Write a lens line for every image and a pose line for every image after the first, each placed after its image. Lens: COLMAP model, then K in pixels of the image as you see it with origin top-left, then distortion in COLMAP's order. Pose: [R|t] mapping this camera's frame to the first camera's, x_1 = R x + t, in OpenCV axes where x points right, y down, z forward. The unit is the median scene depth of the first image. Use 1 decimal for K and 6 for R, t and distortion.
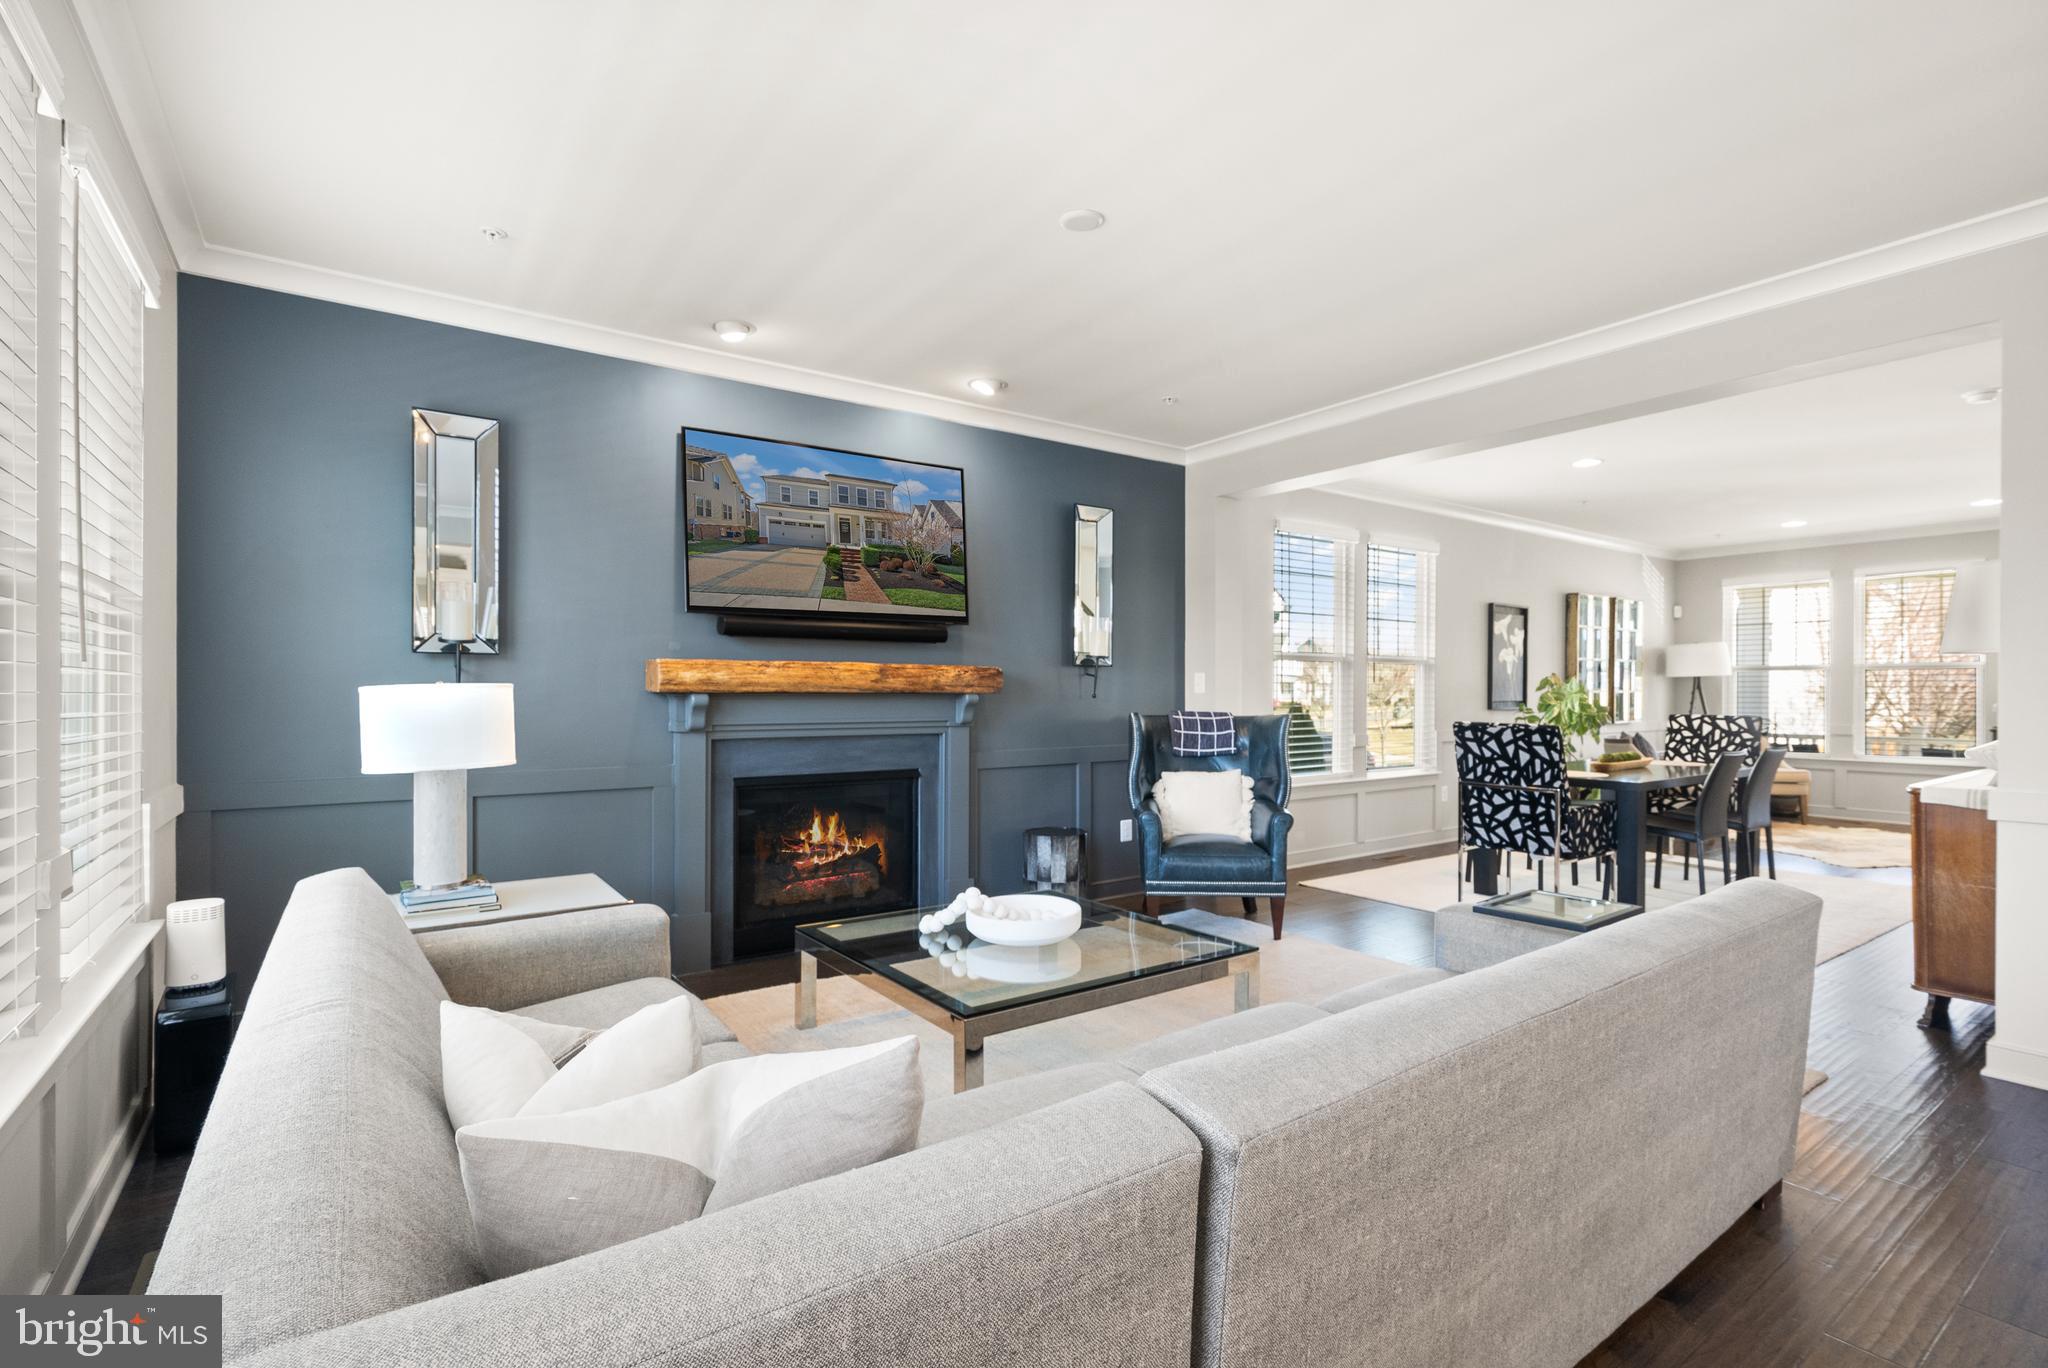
lens RADIAL K [[943.6, 0, 1010.8], [0, 943.6, 693.7], [0, 0, 1]] dist [-0.004781, -0.000605]
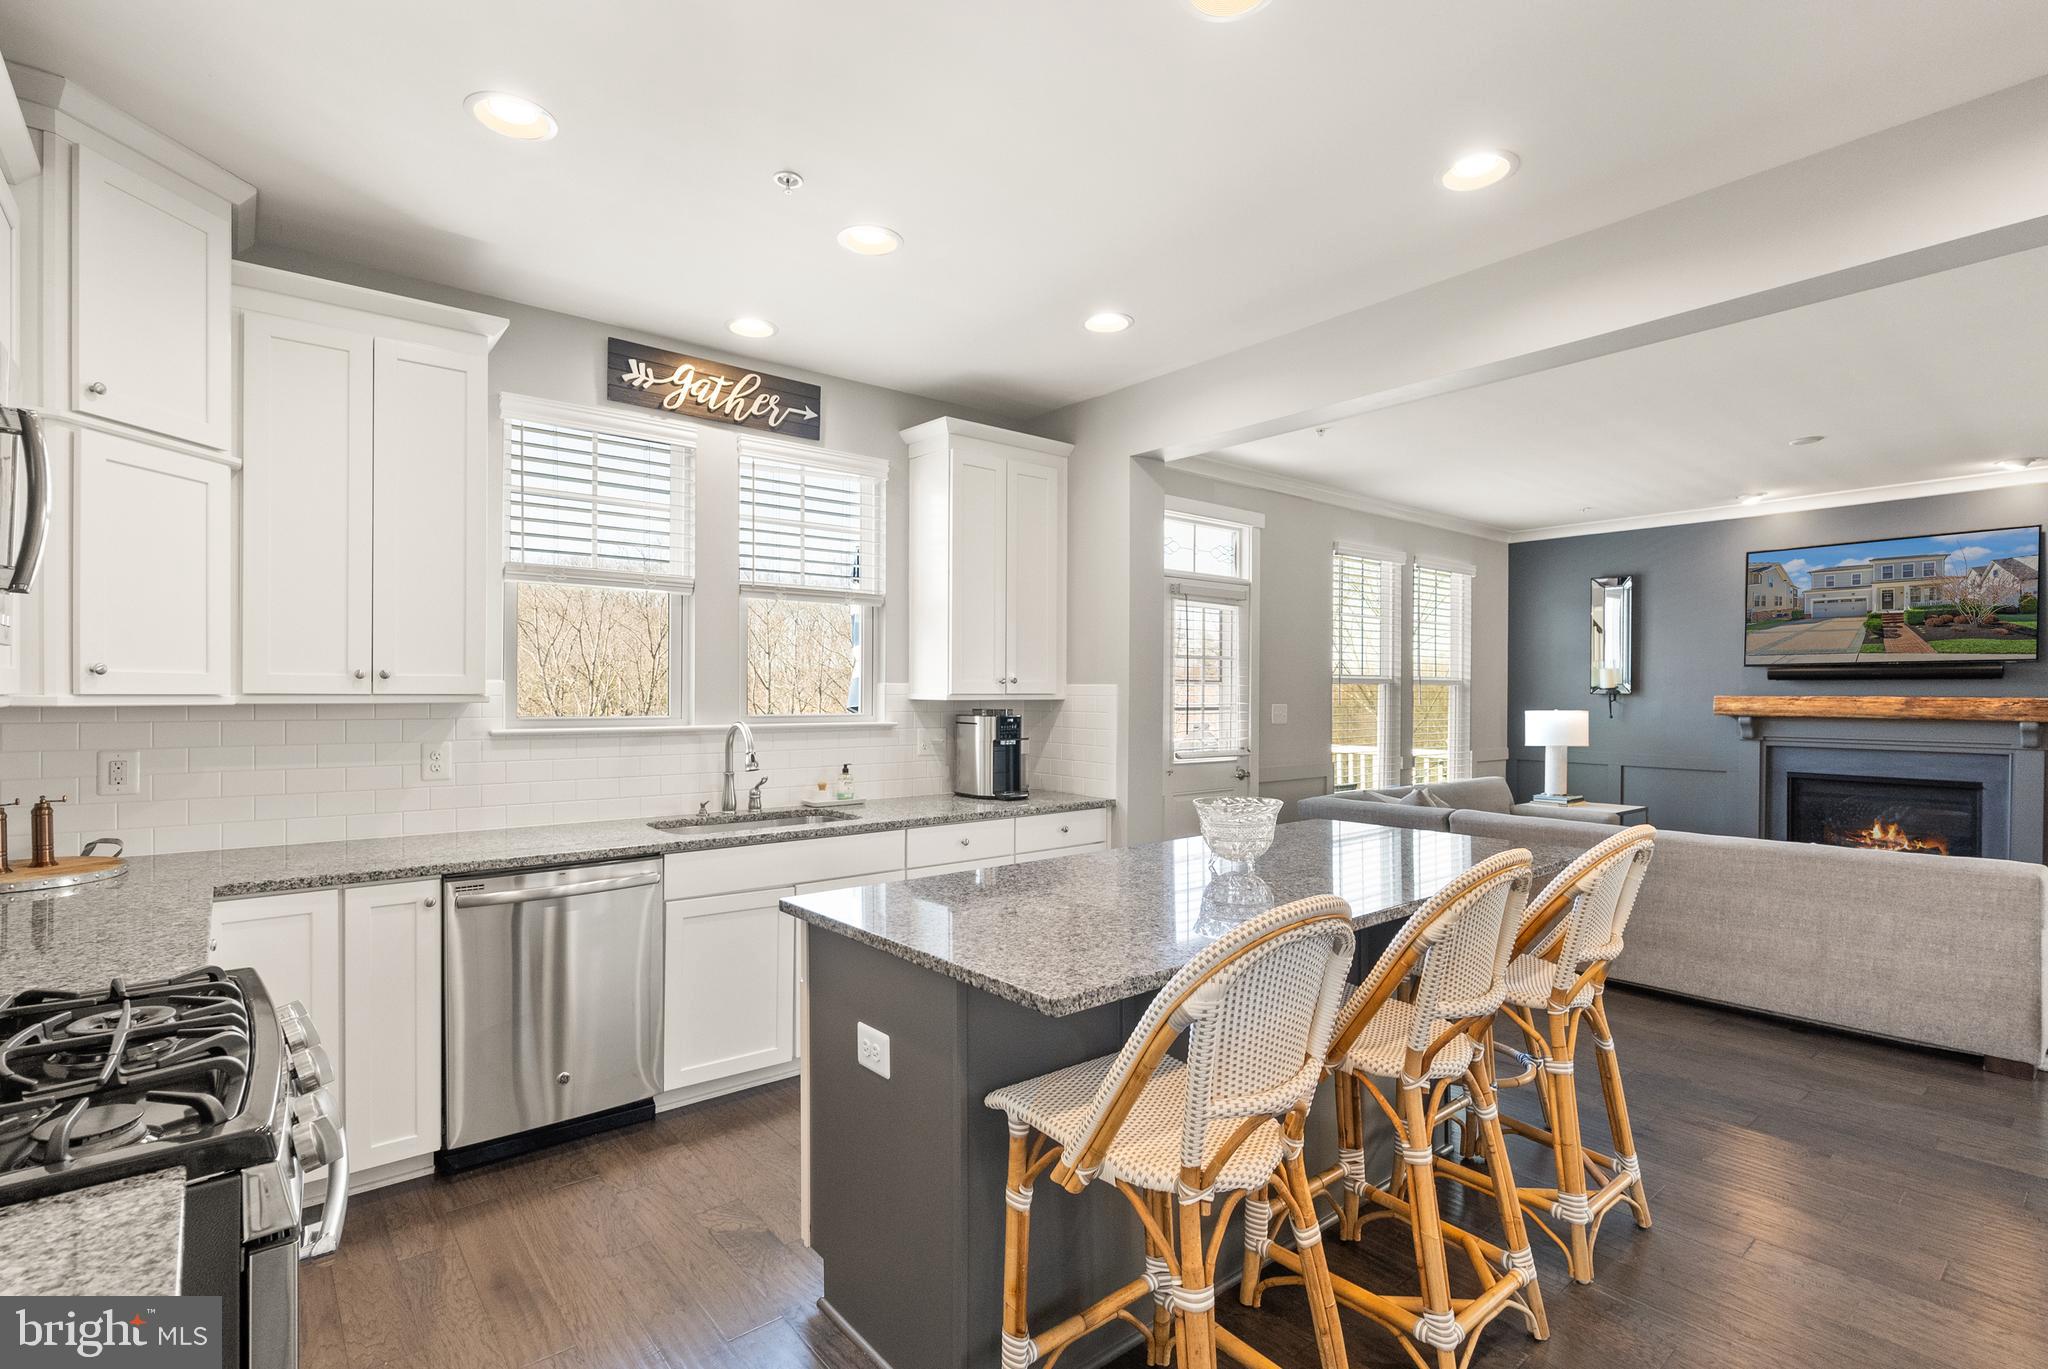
lens RADIAL K [[943.6, 0, 1022.6], [0, 943.6, 708.7], [0, 0, 1]] dist [-0.004781, -0.000605]
pose [[0.069870, 0.017526, -0.997402, 0.977844], [-0.005117, 0.999839, 0.017210, -0.028653], [0.997543, 0.003901, 0.069949, -0.302162]]
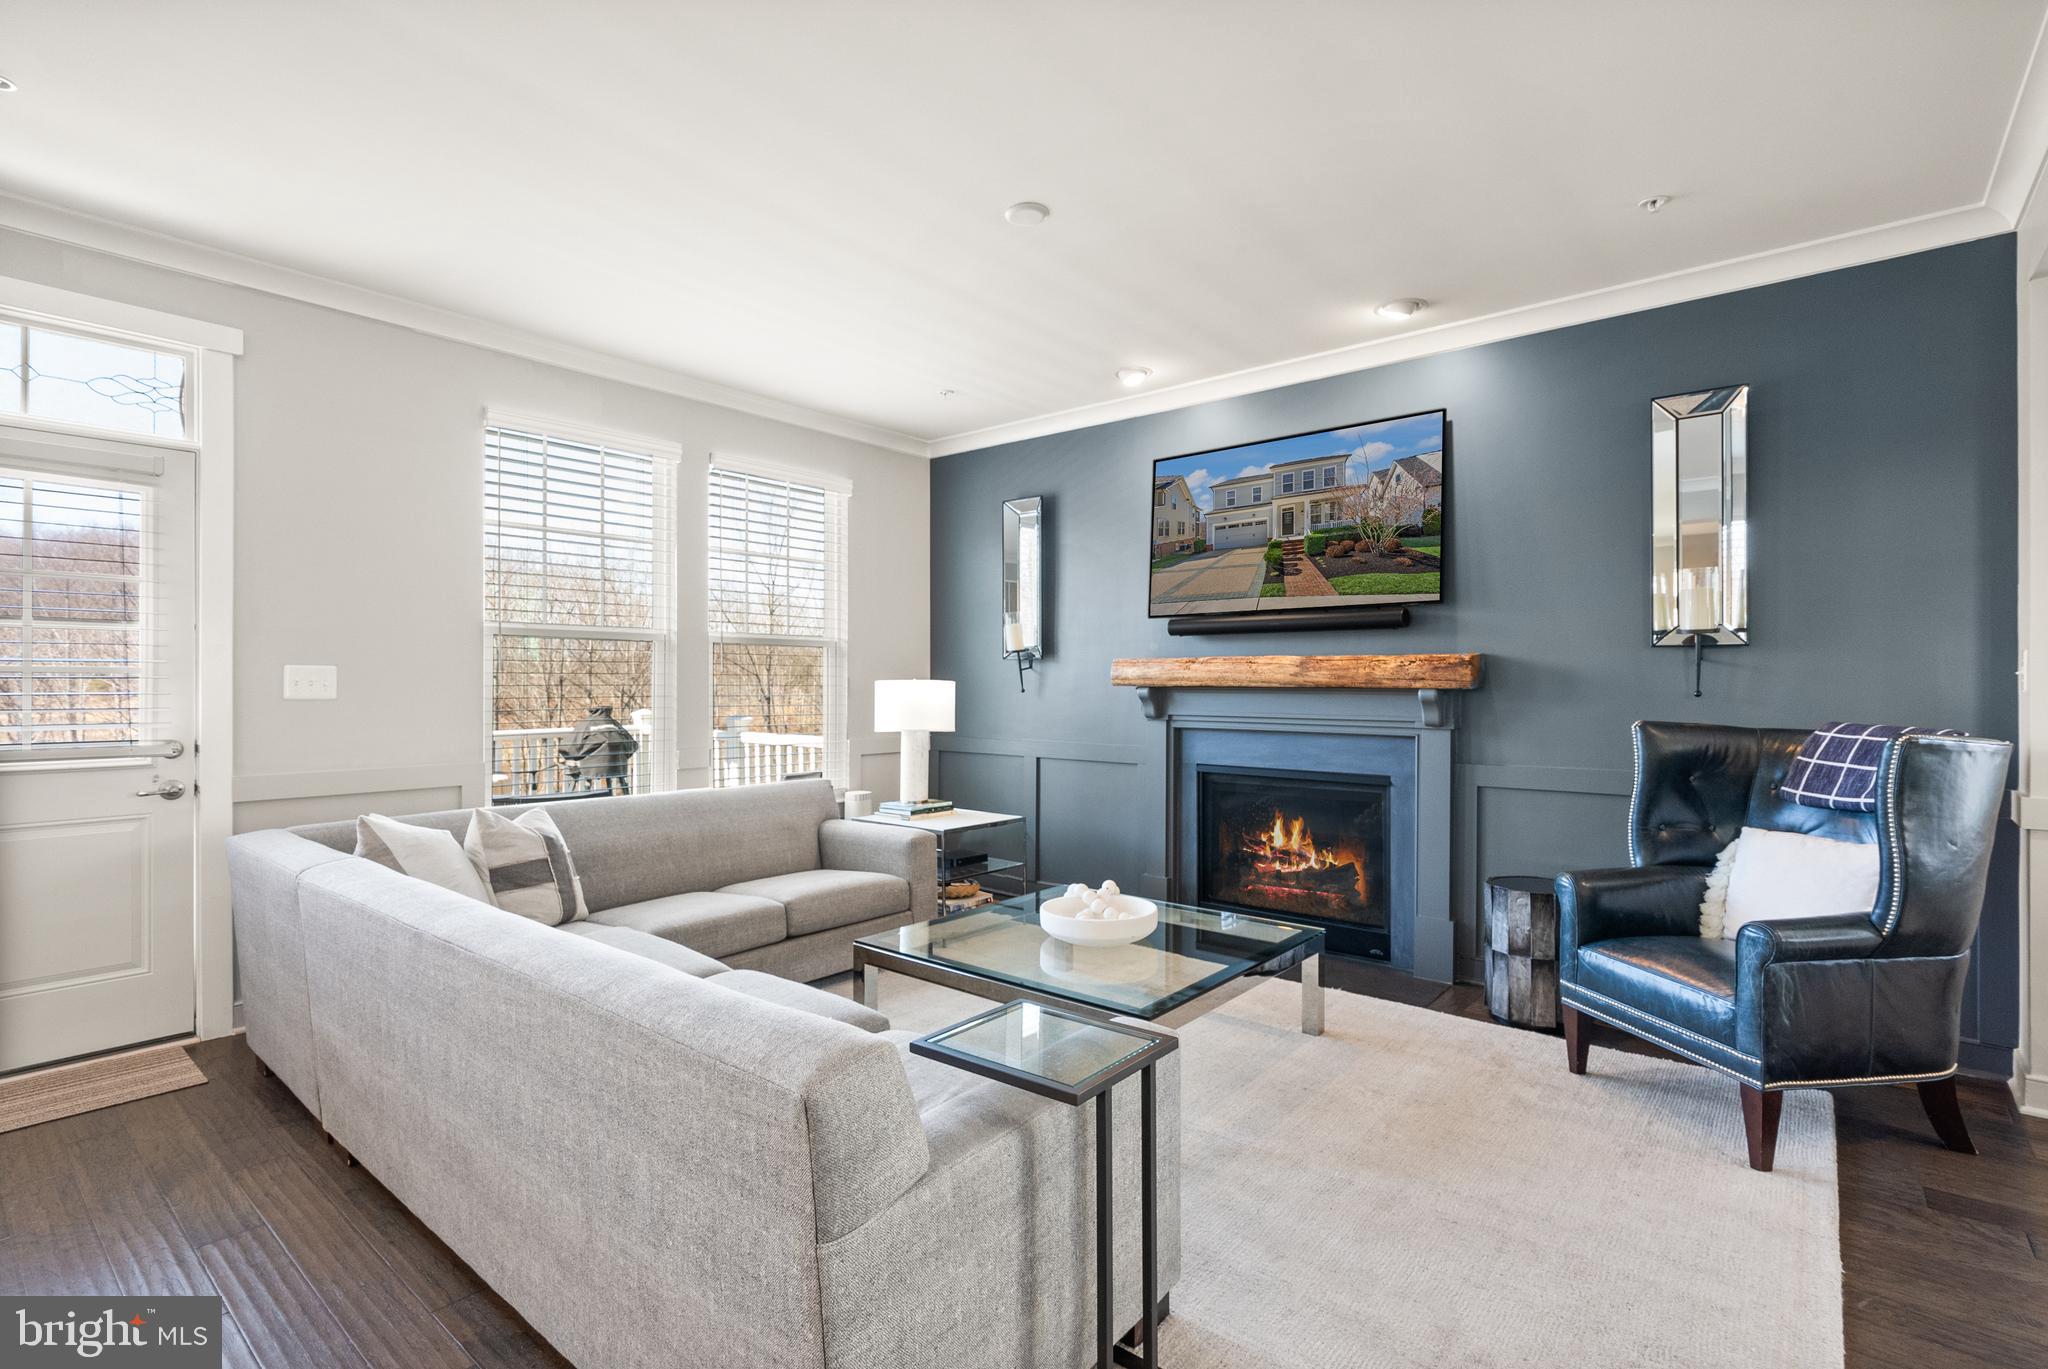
lens RADIAL K [[943.6, 0, 1029.1], [0, 943.6, 703.8], [0, 0, 1]] dist [-0.004781, -0.000605]
pose [[0.264353, 0.019570, -0.964227, 0.619525], [-0.002827, 0.999806, 0.019518, -0.002286], [0.964422, -0.002434, 0.264357, 0.437900]]
